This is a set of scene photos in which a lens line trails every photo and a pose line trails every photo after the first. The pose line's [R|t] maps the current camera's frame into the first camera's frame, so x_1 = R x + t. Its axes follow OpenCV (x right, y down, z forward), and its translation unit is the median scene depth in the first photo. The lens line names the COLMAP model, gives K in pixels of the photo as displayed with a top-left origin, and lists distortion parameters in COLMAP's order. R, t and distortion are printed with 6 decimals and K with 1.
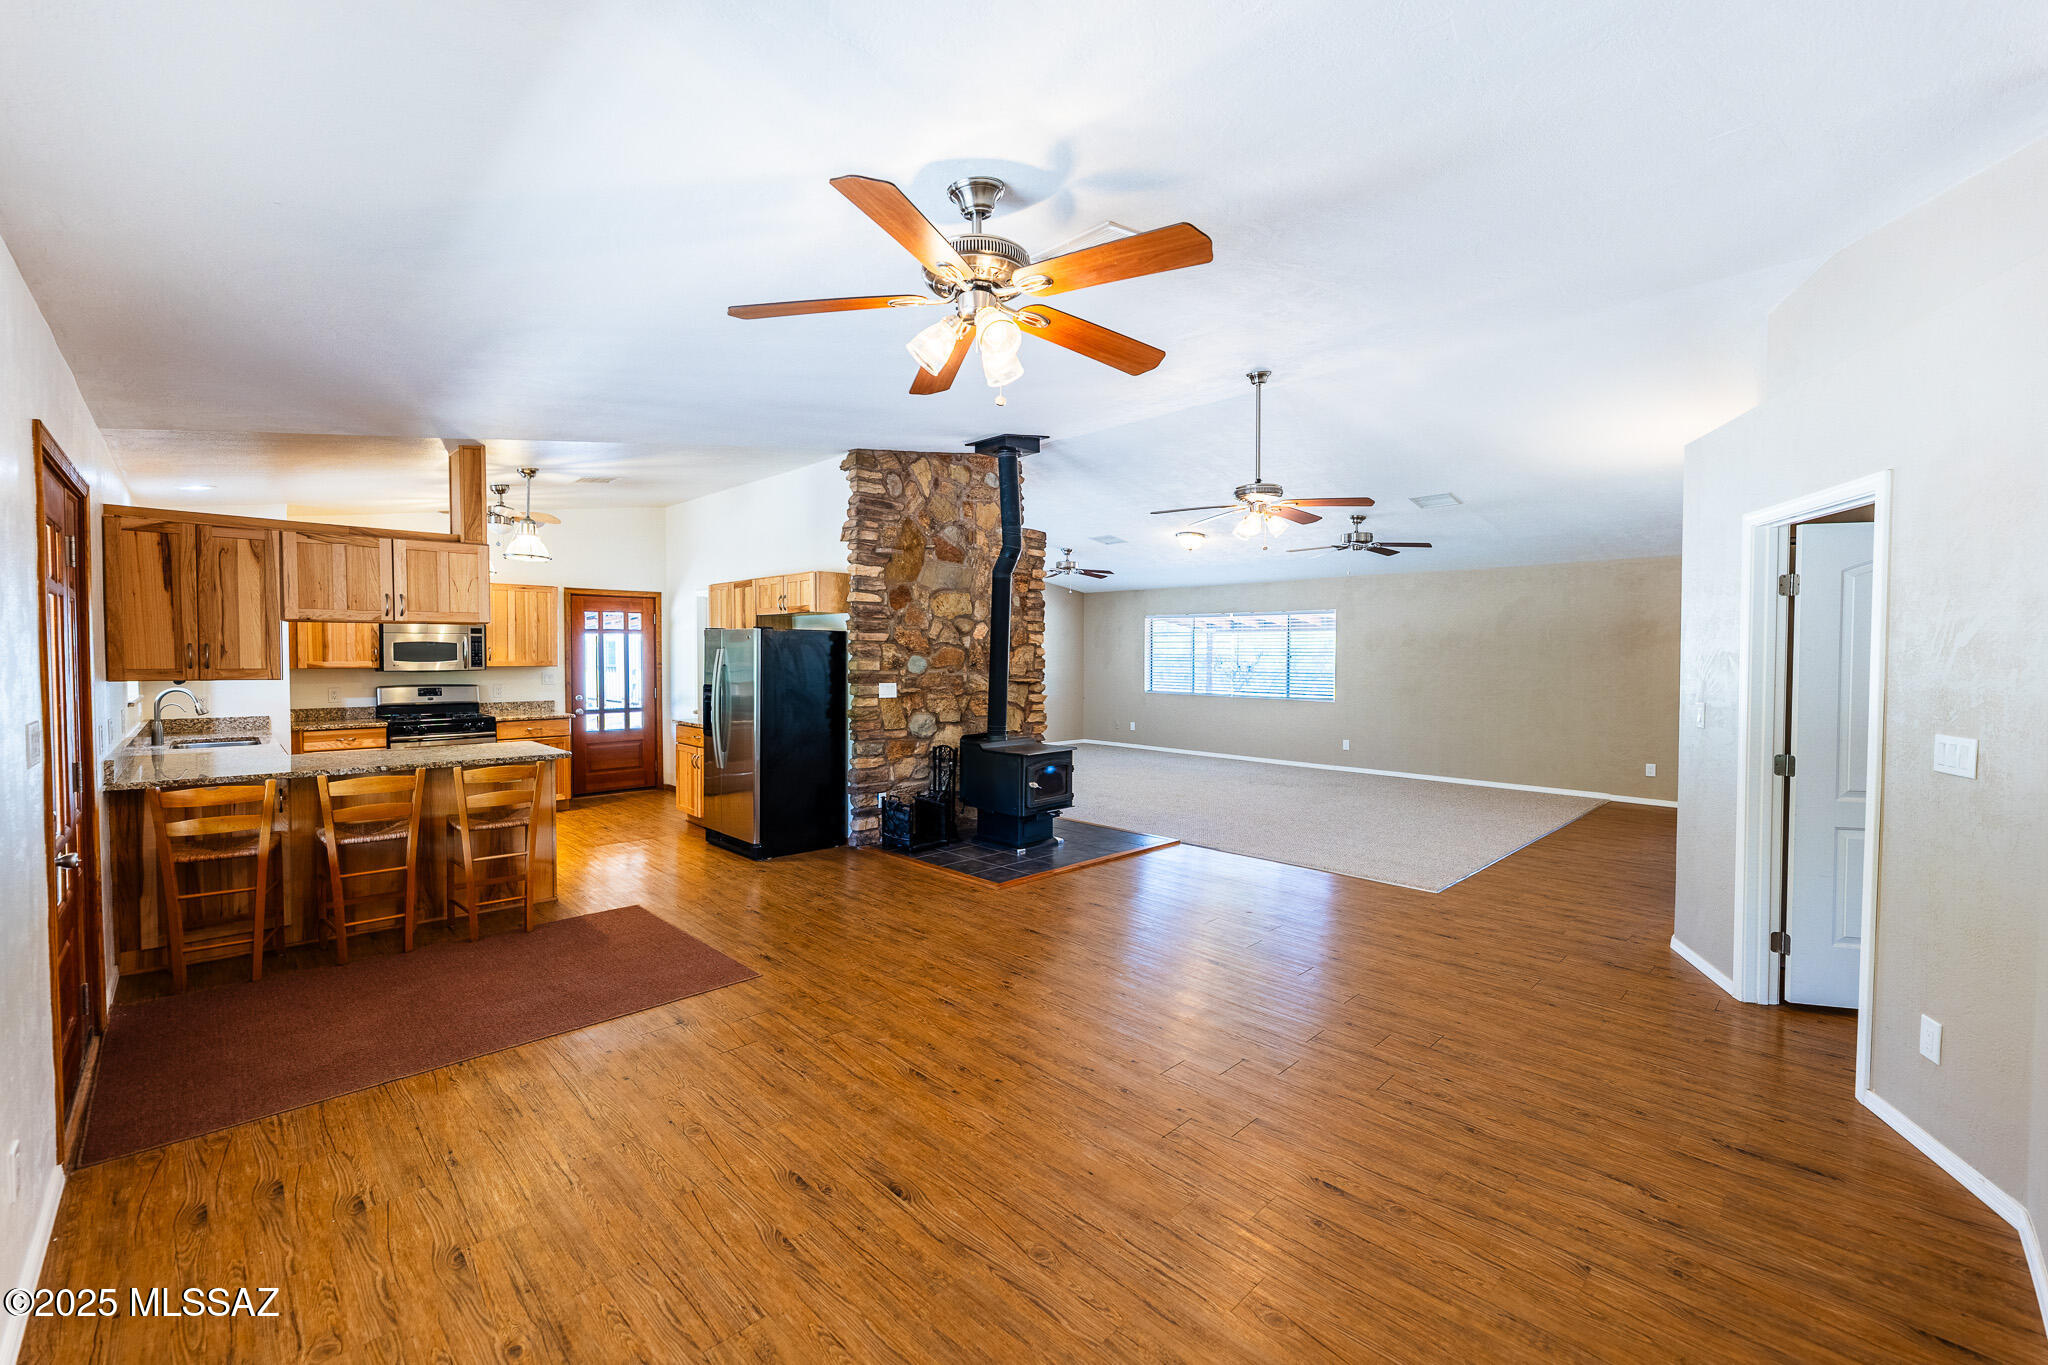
lens RADIAL K [[812.6, 0, 1013.9], [0, 812.6, 690.4], [0, 0, 1]] dist [-0.000740, -0.000577]
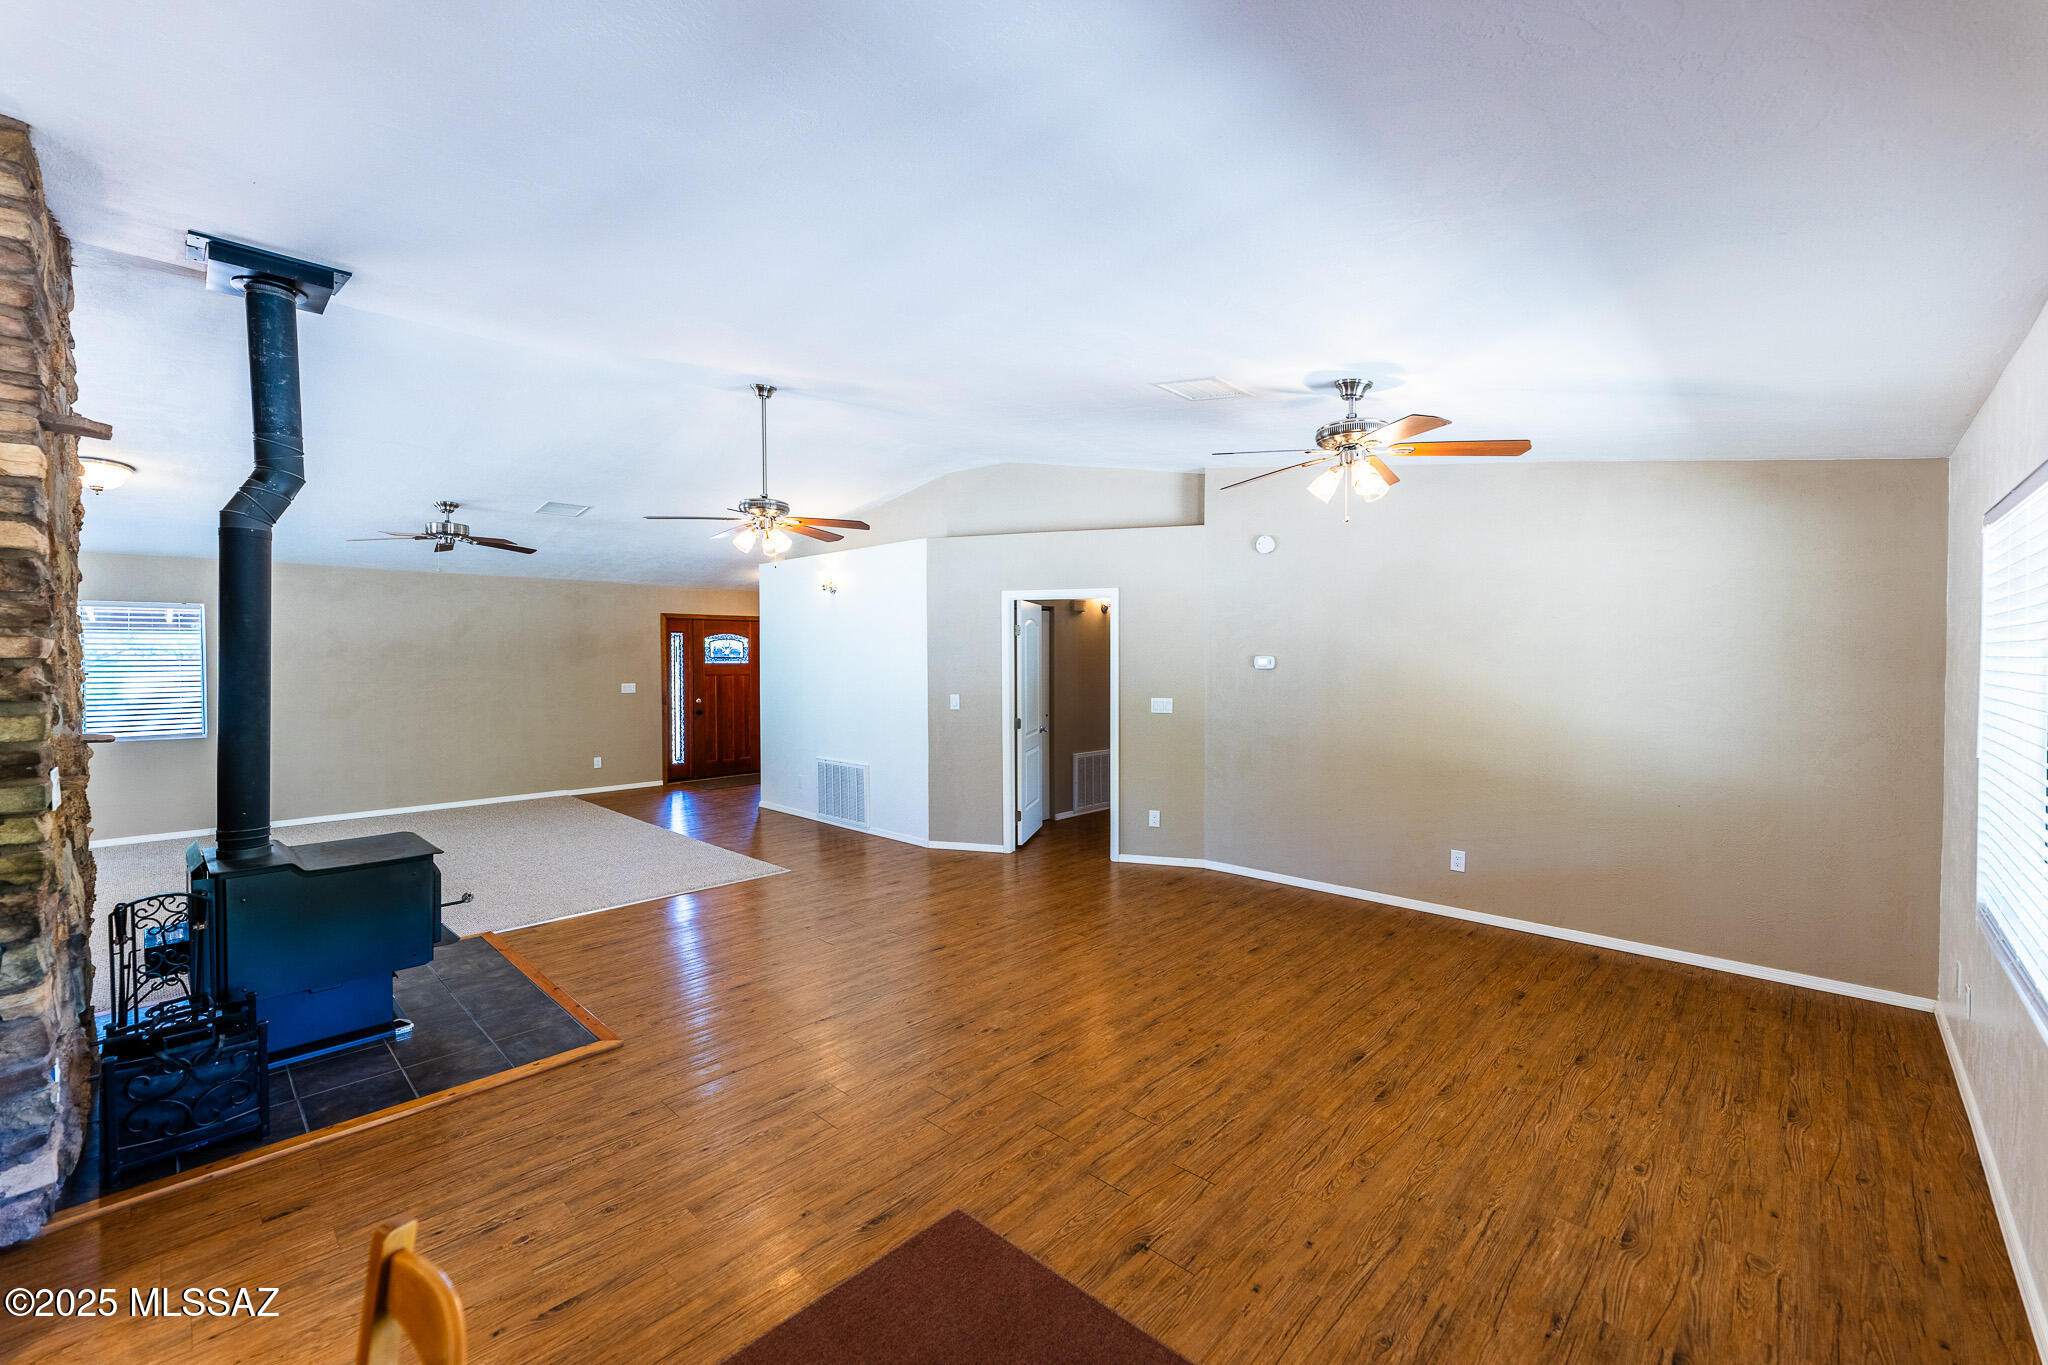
lens RADIAL K [[812.6, 0, 1013.9], [0, 812.6, 690.4], [0, 0, 1]] dist [-0.000740, -0.000577]
pose [[-0.004429, -0.045093, 0.998973, -1.385850], [0.048421, 0.997801, 0.045255, -0.106576], [-0.998817, 0.048571, -0.002236, 1.425561]]
